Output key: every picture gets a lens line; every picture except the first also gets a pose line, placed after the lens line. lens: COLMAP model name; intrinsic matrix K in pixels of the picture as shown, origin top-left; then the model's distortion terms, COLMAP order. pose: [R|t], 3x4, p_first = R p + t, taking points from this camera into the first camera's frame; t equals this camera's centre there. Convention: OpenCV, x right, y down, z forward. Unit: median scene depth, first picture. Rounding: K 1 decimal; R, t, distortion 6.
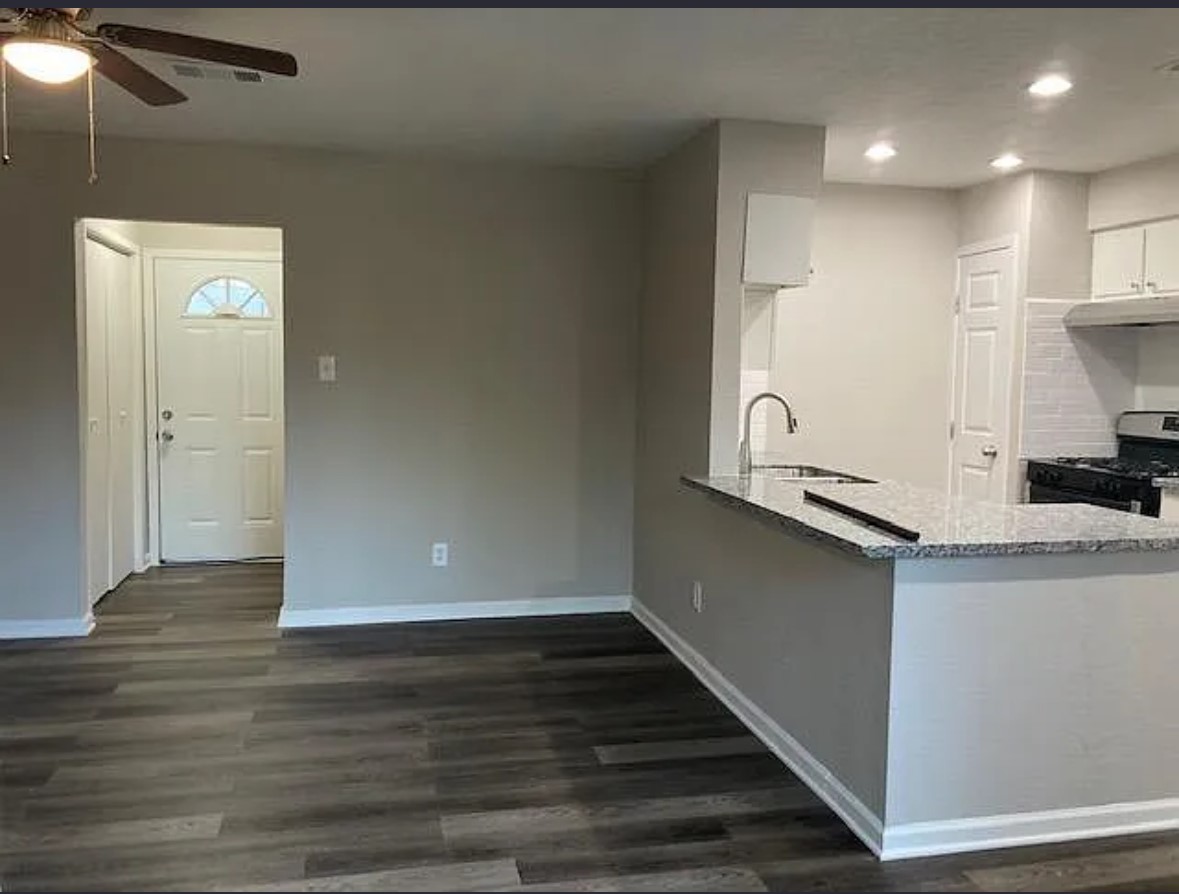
lens RADIAL K [[972.5, 0, 579.9], [0, 972.5, 433.5], [0, 0, 1]] dist [0.007822, 0.008601]
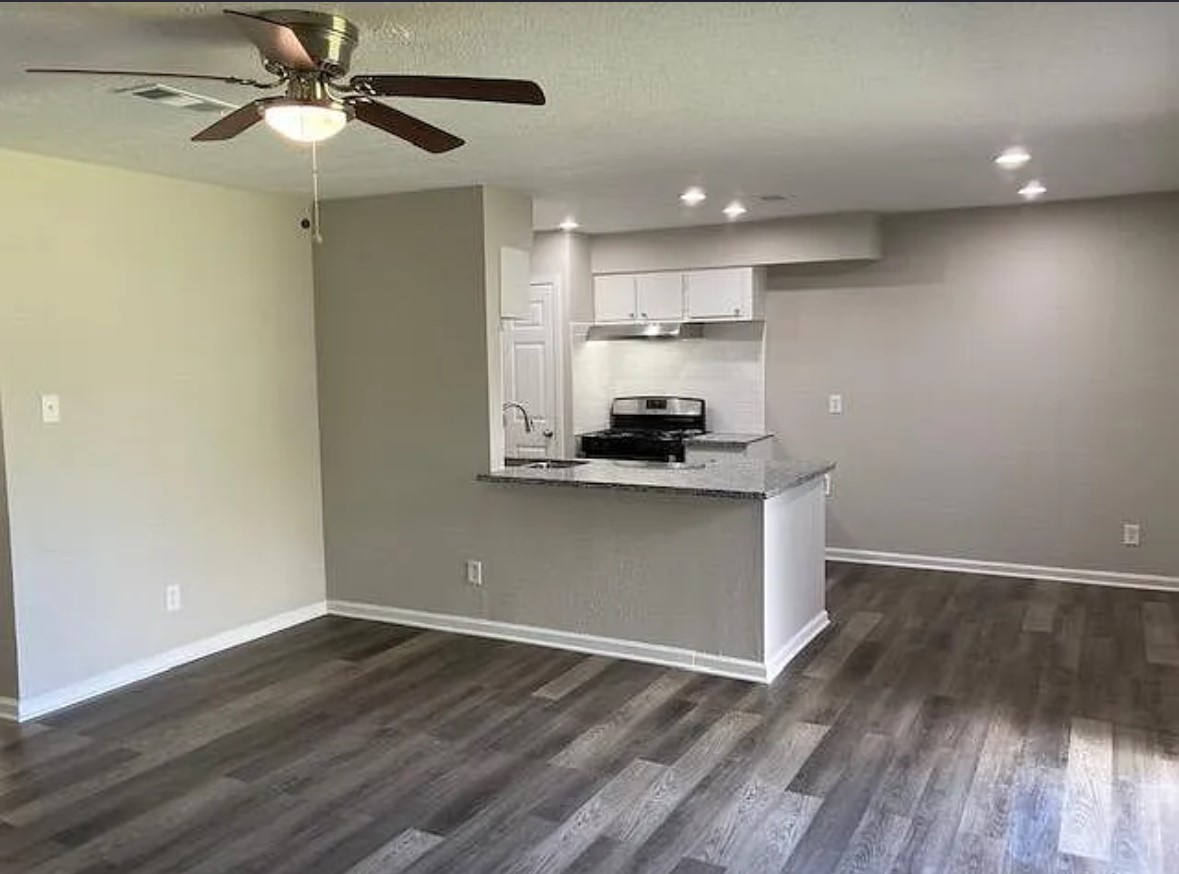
lens RADIAL K [[982.9, 0, 588.7], [0, 982.9, 406.2], [0, 0, 1]] dist [0.002238, 0.001576]
pose [[0.650293, -0.071654, 0.756297, -0.634824], [0.083206, 0.996270, 0.022846, -0.051135], [-0.755113, 0.048072, 0.653829, 0.073207]]
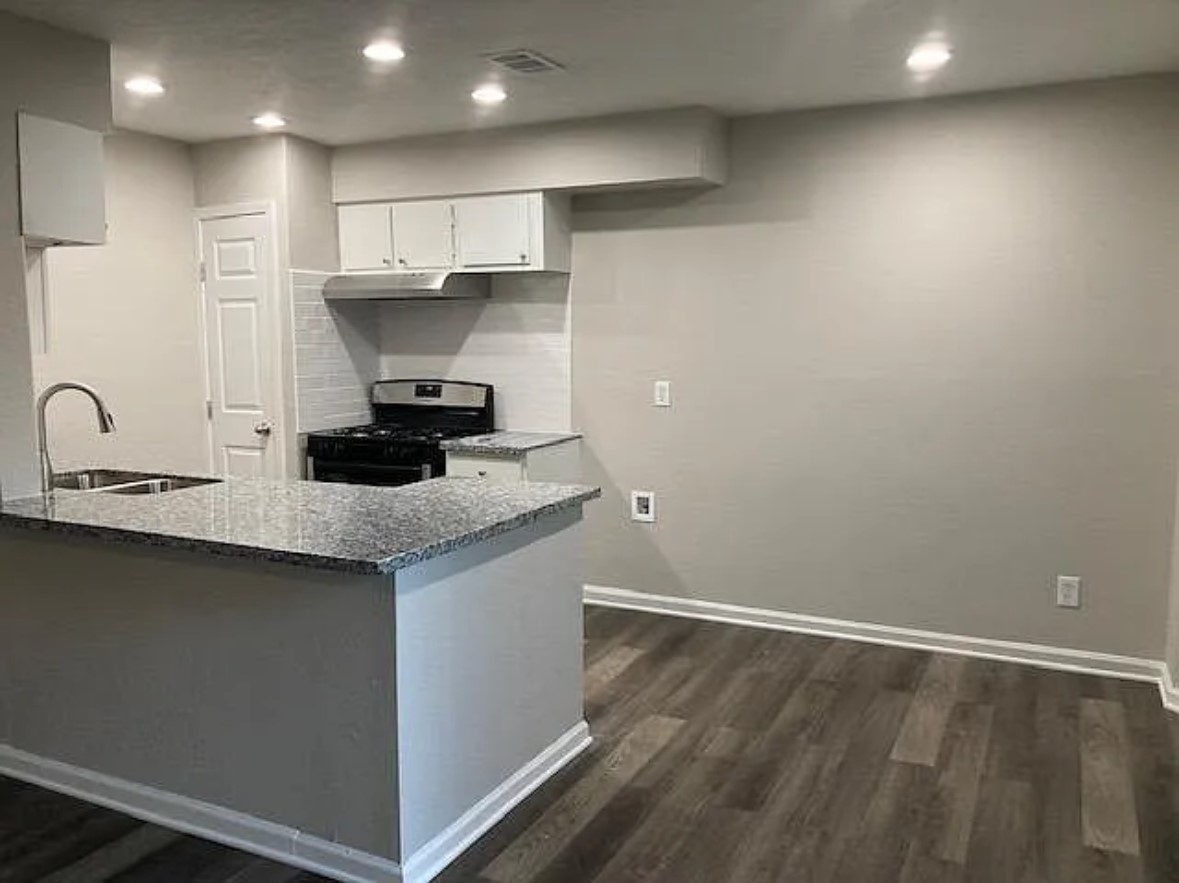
lens RADIAL K [[977.5, 0, 589.5], [0, 977.5, 441.5], [0, 0, 1]] dist [0.060733, -0.088360]
pose [[0.618646, -0.101440, 0.779094, -0.144196], [0.067668, 0.994825, 0.075796, -0.023741], [-0.782750, 0.005829, 0.622309, 0.173669]]
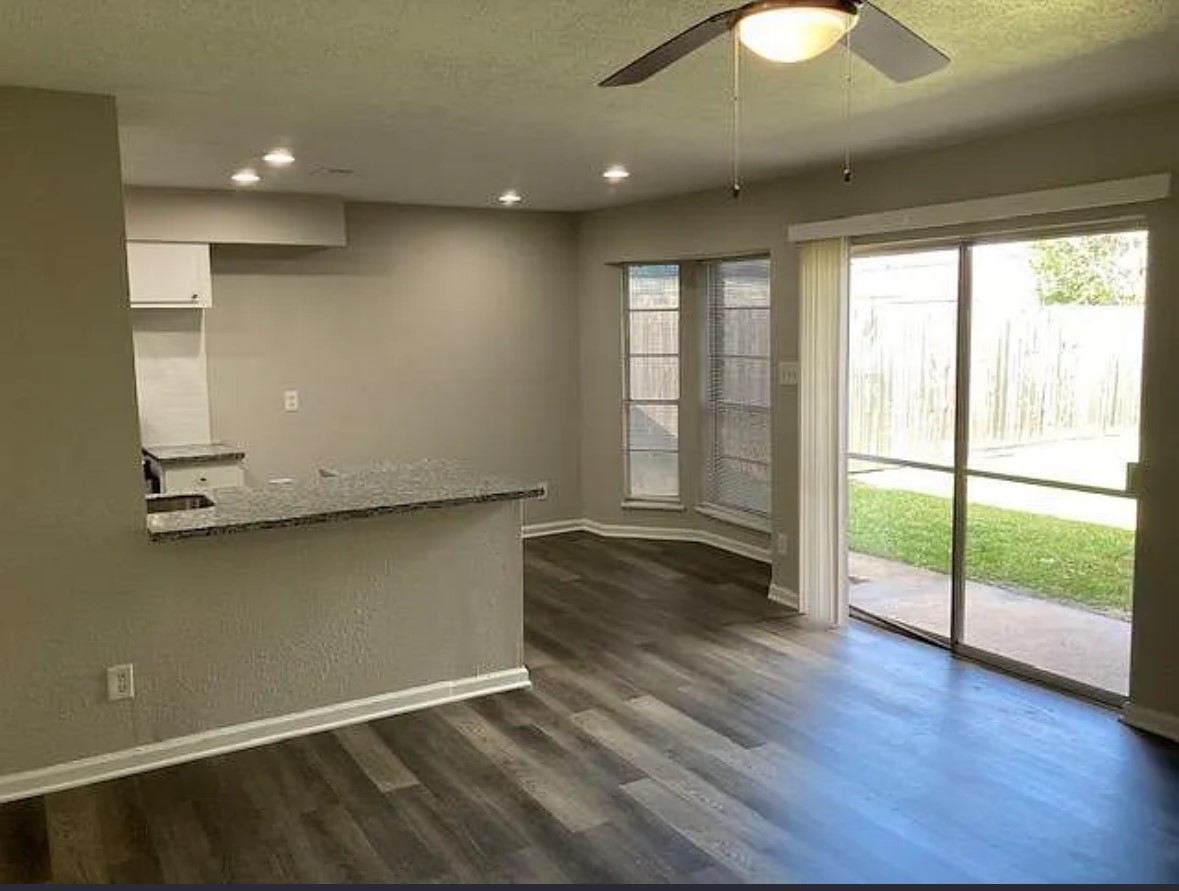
lens RADIAL K [[972.5, 0, 579.9], [0, 972.5, 432.0], [0, 0, 1]] dist [0.007822, 0.008601]
pose [[-0.319181, -0.120986, 0.939939, -0.672729], [0.081472, 0.984643, 0.154406, -0.121775], [-0.944185, 0.125862, -0.304422, 0.782535]]
